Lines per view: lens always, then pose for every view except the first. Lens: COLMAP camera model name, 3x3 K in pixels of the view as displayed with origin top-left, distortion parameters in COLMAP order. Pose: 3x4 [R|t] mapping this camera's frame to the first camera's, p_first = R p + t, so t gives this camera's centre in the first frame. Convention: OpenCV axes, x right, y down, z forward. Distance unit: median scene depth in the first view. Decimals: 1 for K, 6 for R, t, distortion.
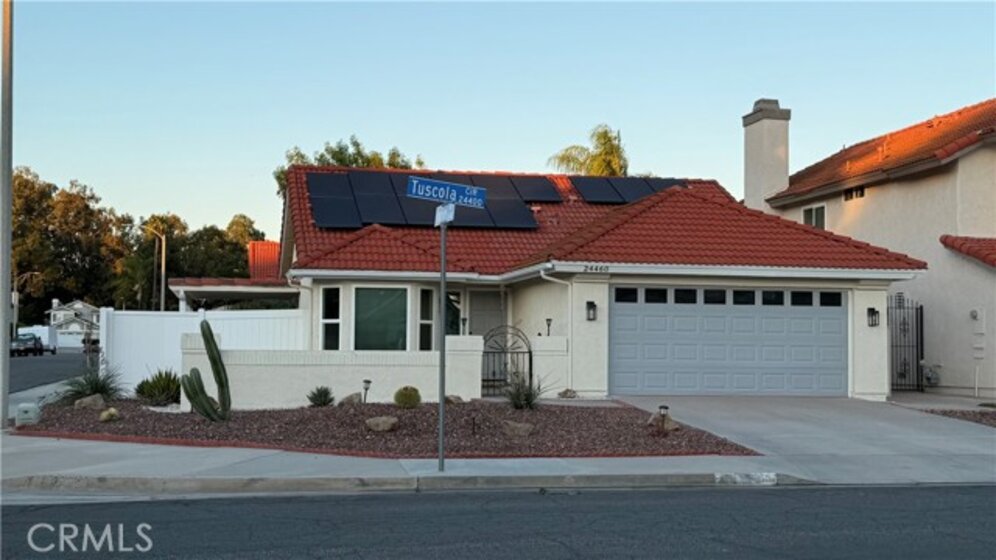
lens RADIAL K [[1304.4, 0, 497.7], [0, 1304.4, 283.2], [0, 0, 1]] dist [0.206225, -0.428017]
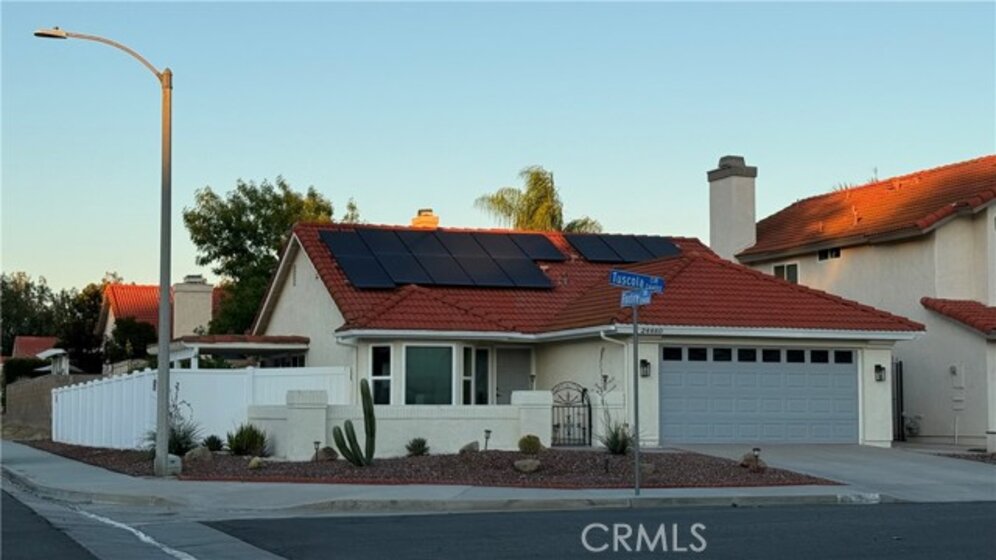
lens RADIAL K [[1681.1, 0, 498.4], [0, 1681.1, 278.3], [0, 0, 1]] dist [0.167818, -0.039590]
pose [[0.988437, 0.004927, 0.151551, -0.240676], [-0.000958, 0.999655, -0.026249, -0.015821], [-0.151628, 0.025801, 0.988101, -0.358138]]
